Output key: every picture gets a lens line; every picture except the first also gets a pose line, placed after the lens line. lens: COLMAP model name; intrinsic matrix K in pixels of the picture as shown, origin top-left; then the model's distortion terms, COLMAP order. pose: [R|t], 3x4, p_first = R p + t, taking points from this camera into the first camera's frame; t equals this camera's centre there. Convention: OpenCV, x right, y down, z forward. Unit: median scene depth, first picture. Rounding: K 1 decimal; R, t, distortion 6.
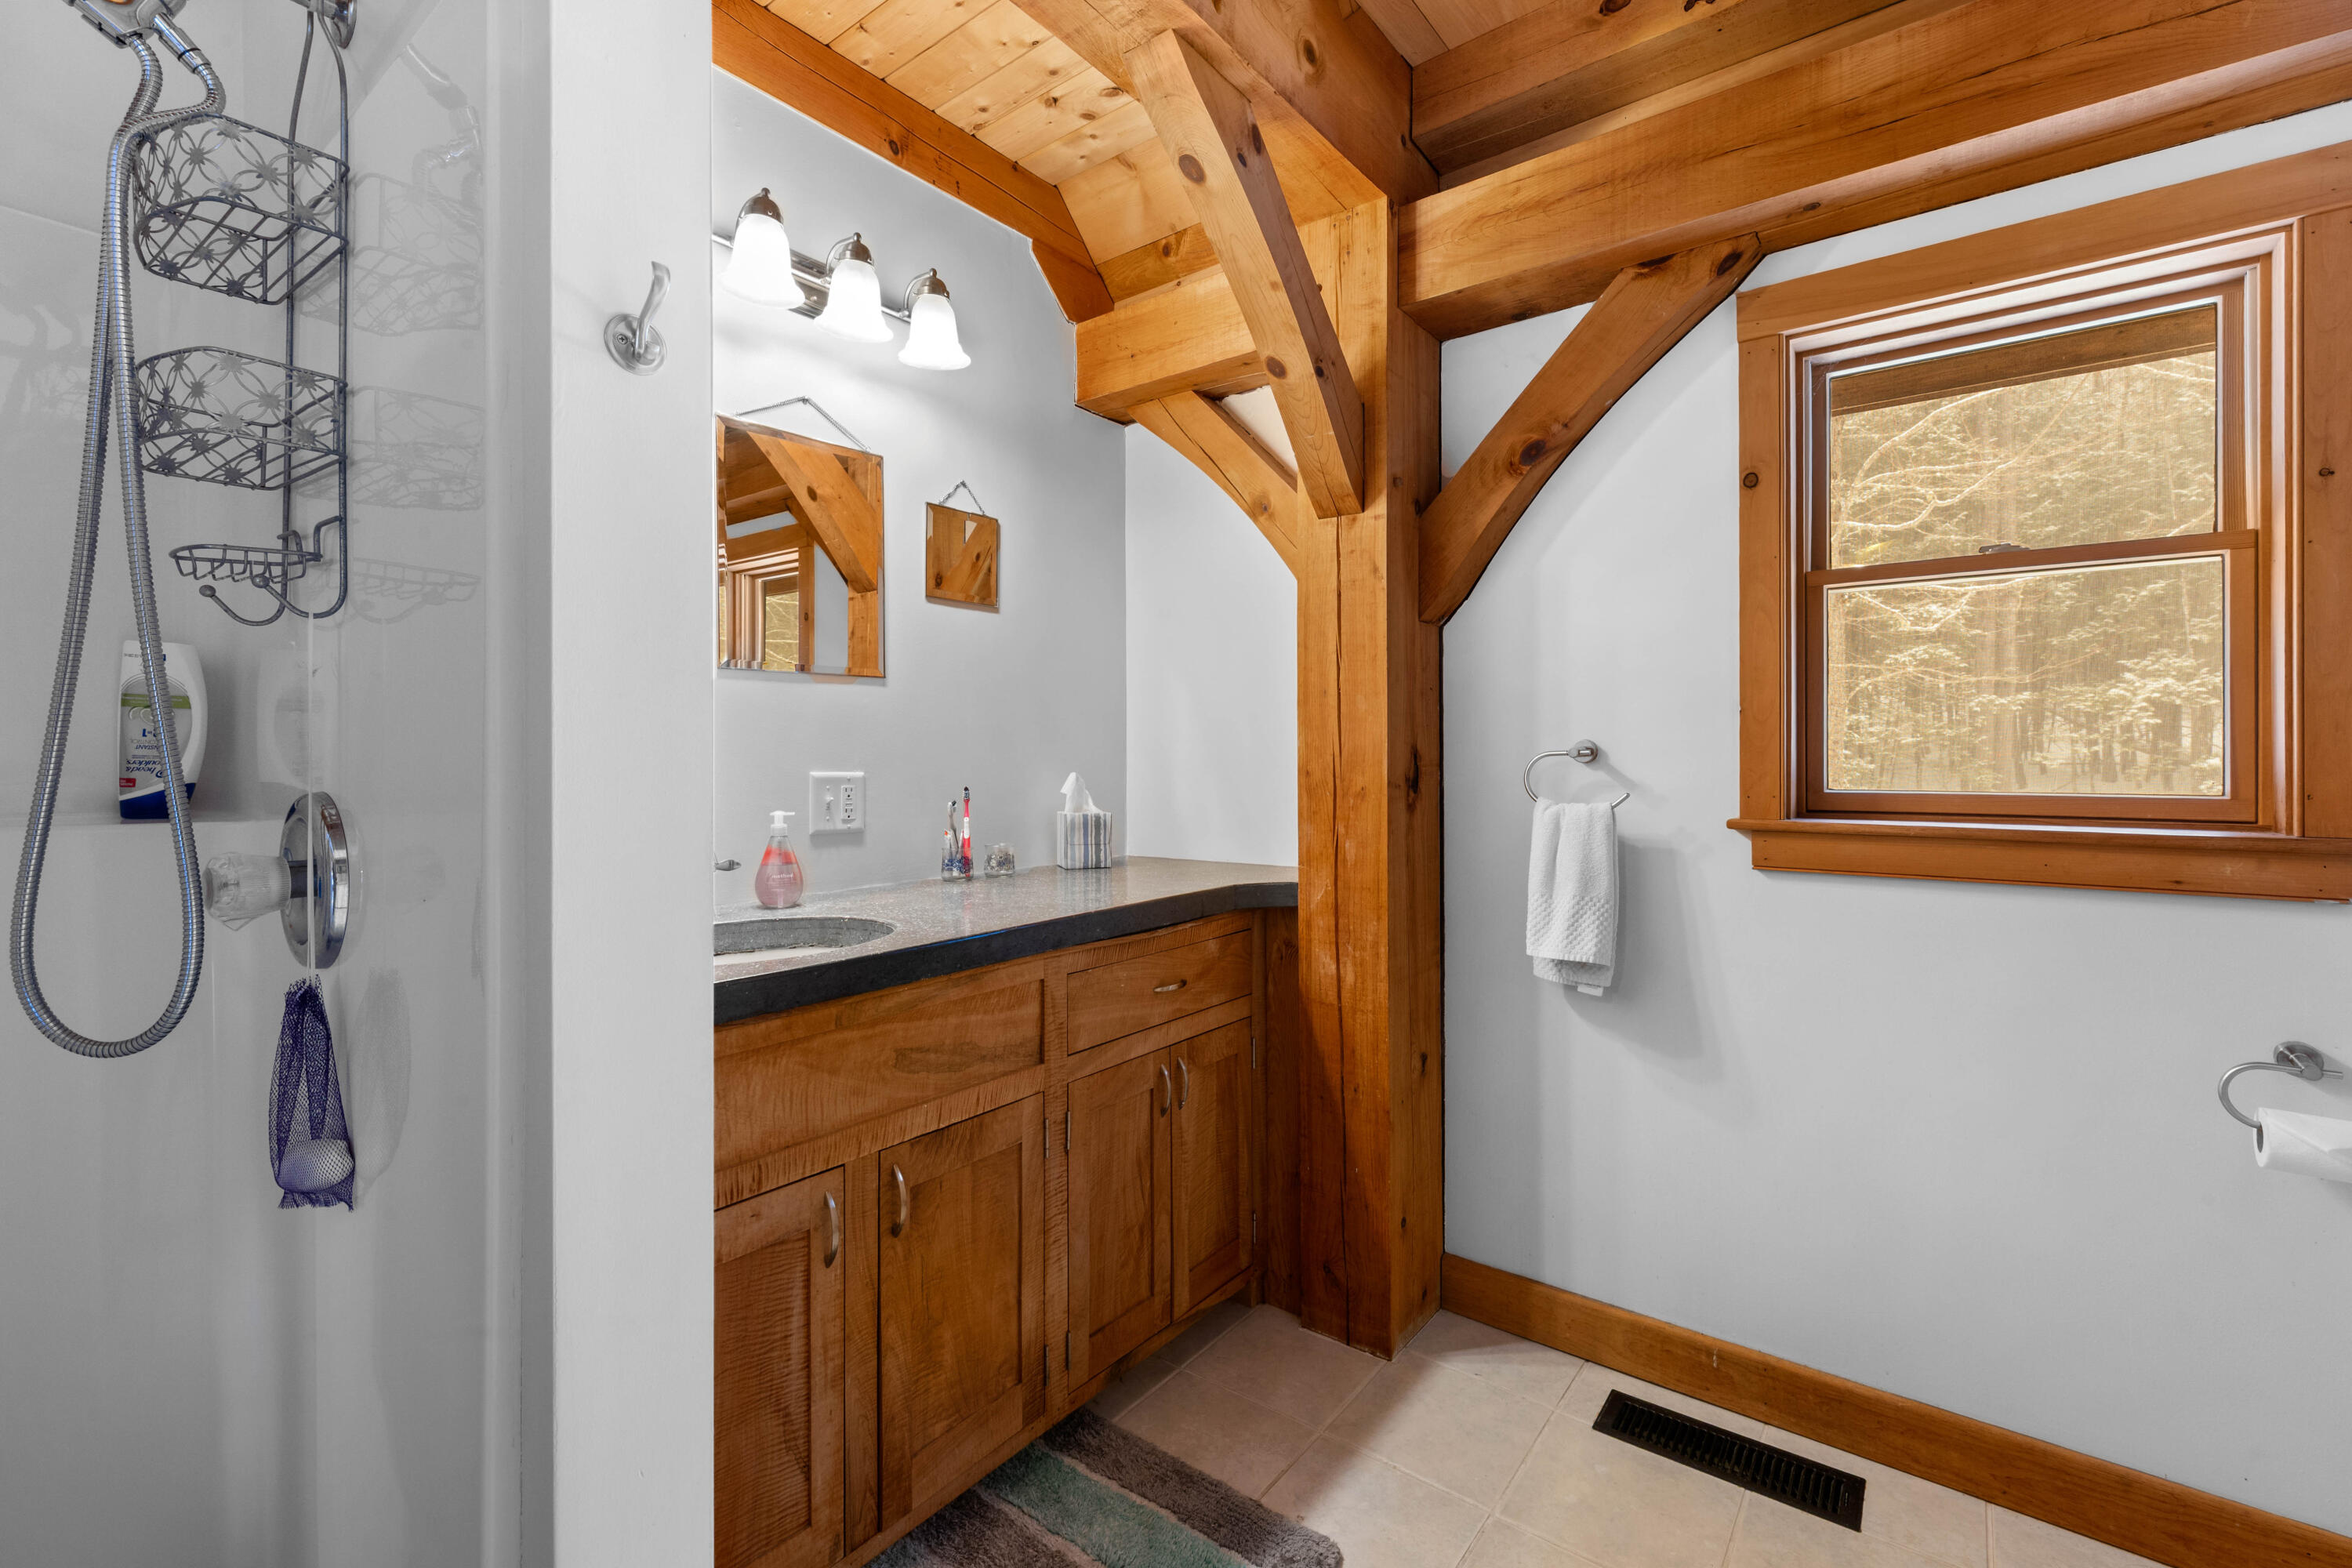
lens RADIAL K [[1017.2, 0, 1185.7], [0, 1017.2, 756.6], [0, 0, 1]] dist [0.004873, -0.001742]
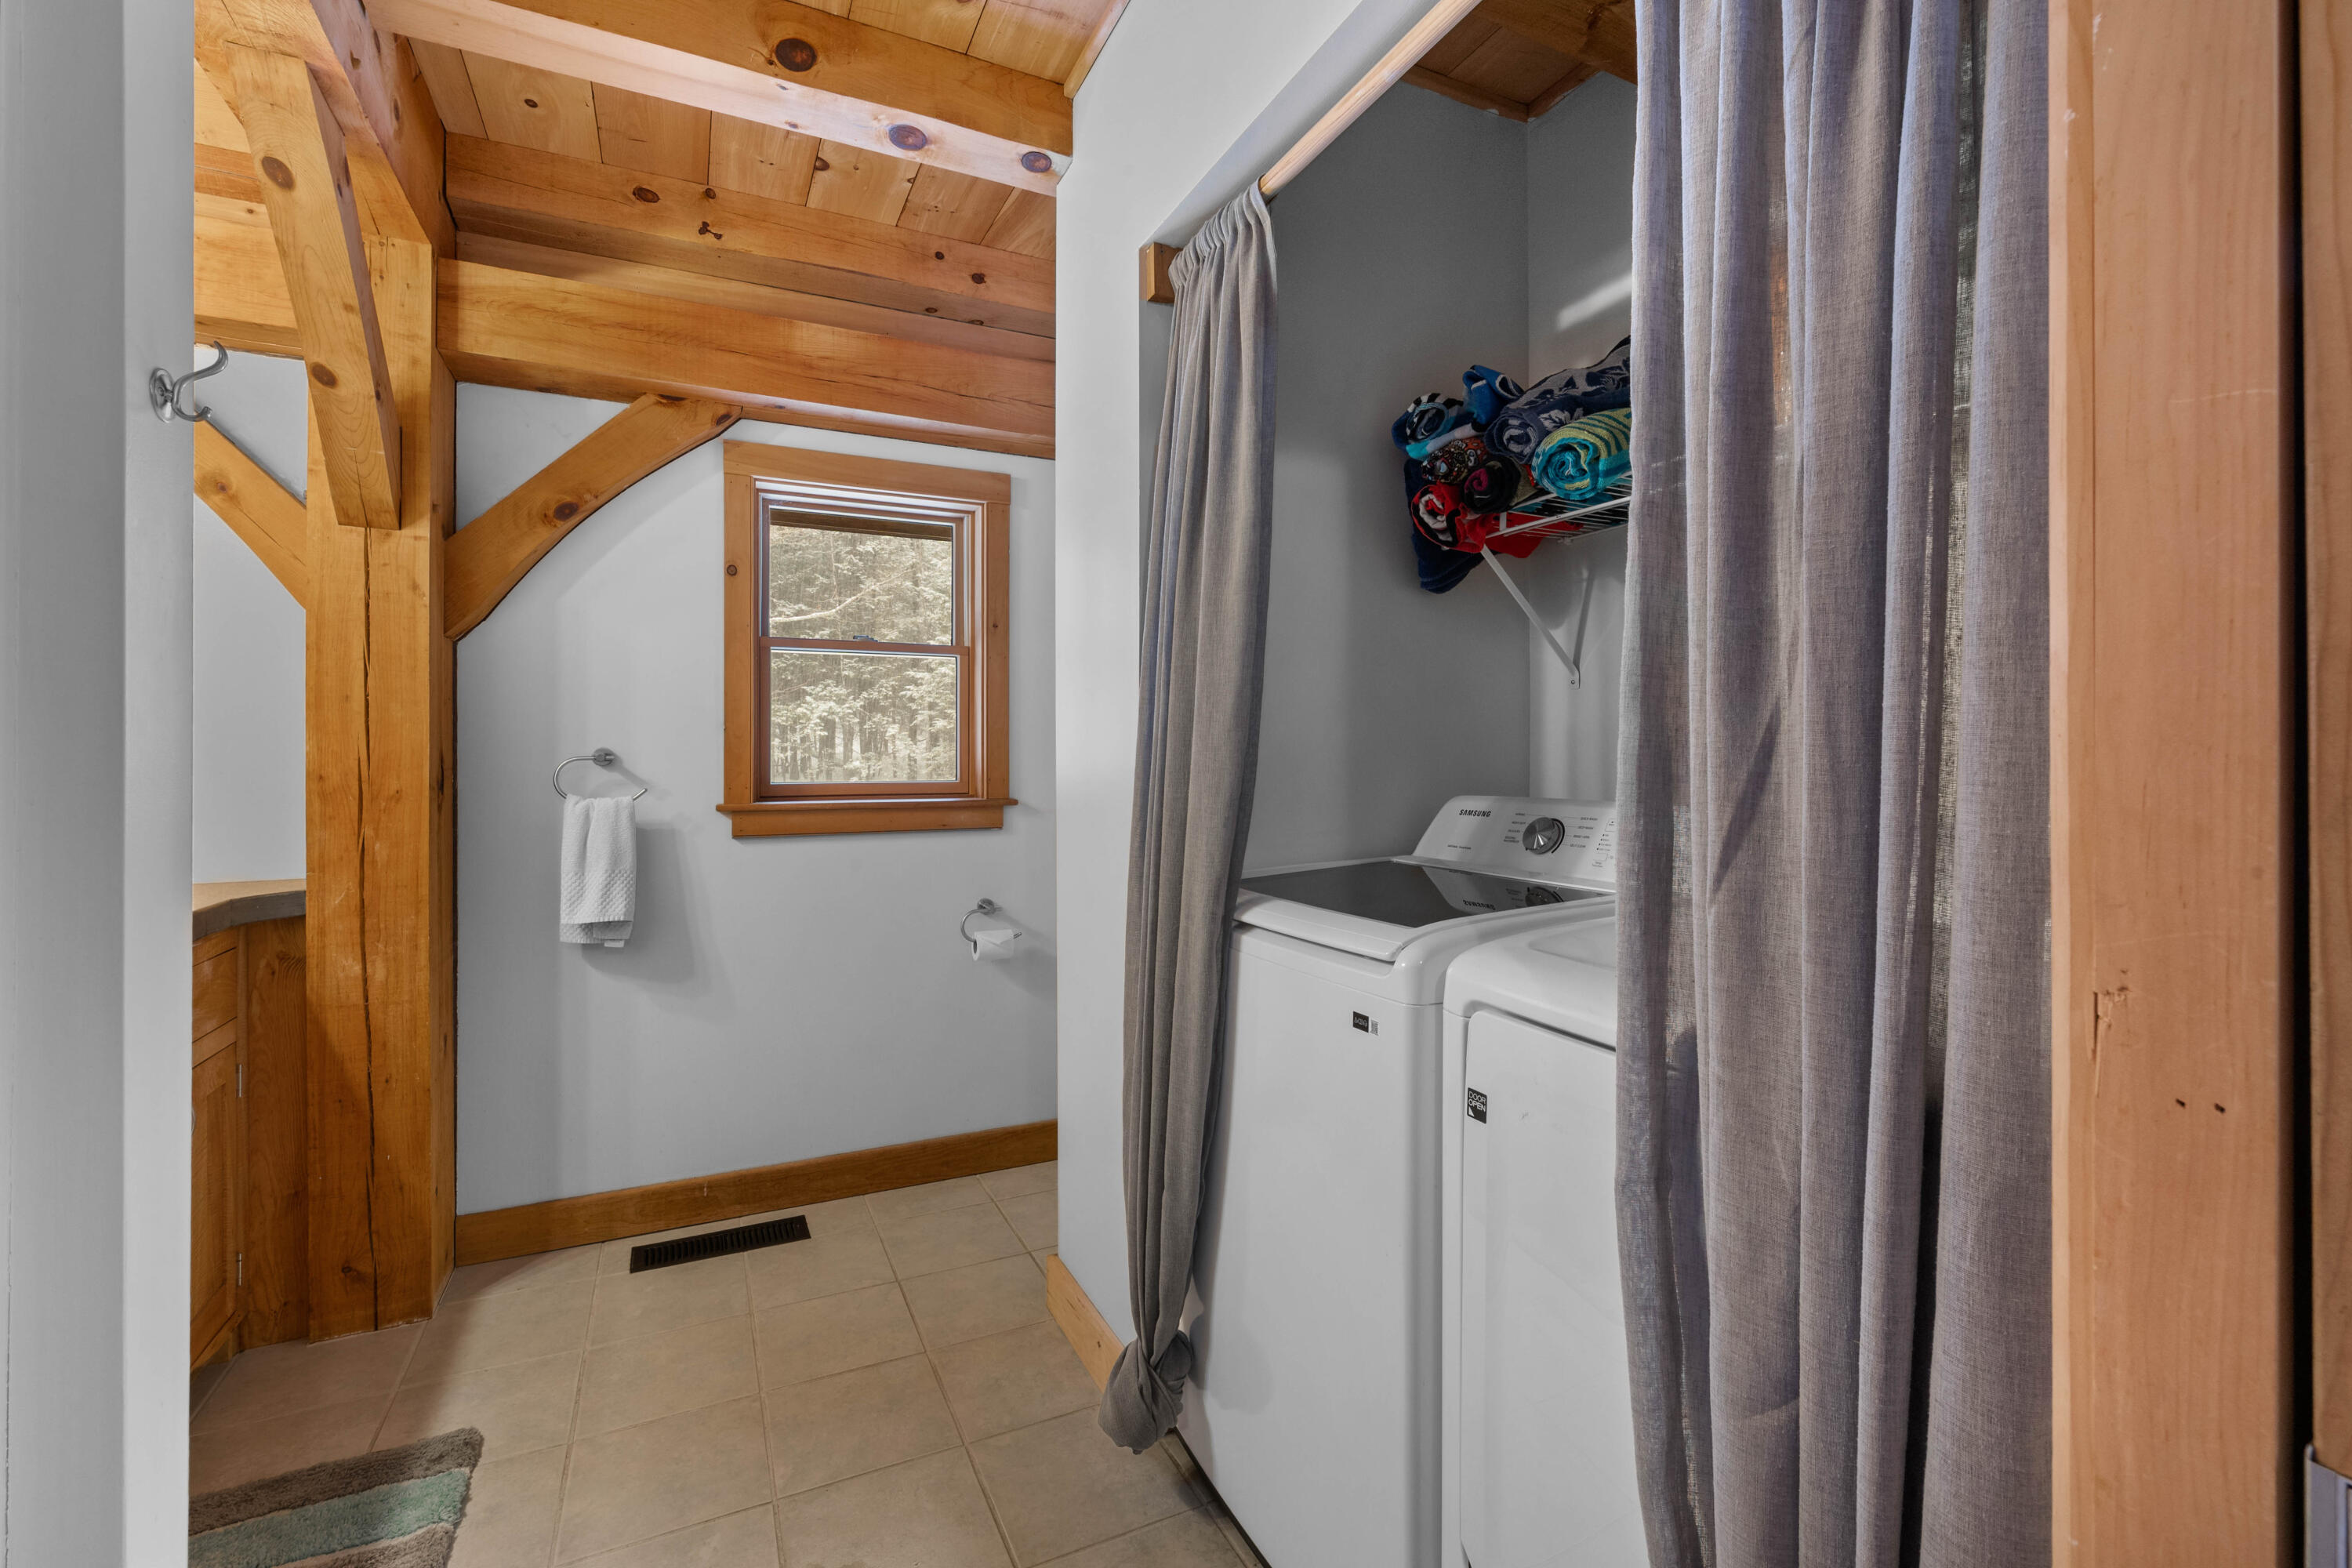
lens RADIAL K [[1017.2, 0, 1176.3], [0, 1017.2, 770.9], [0, 0, 1]] dist [0.004873, -0.001742]
pose [[0.452544, -0.009775, 0.891689, -0.412043], [0.000867, 0.999944, 0.010522, -0.000486], [-0.891742, -0.003989, 0.452527, -0.200676]]
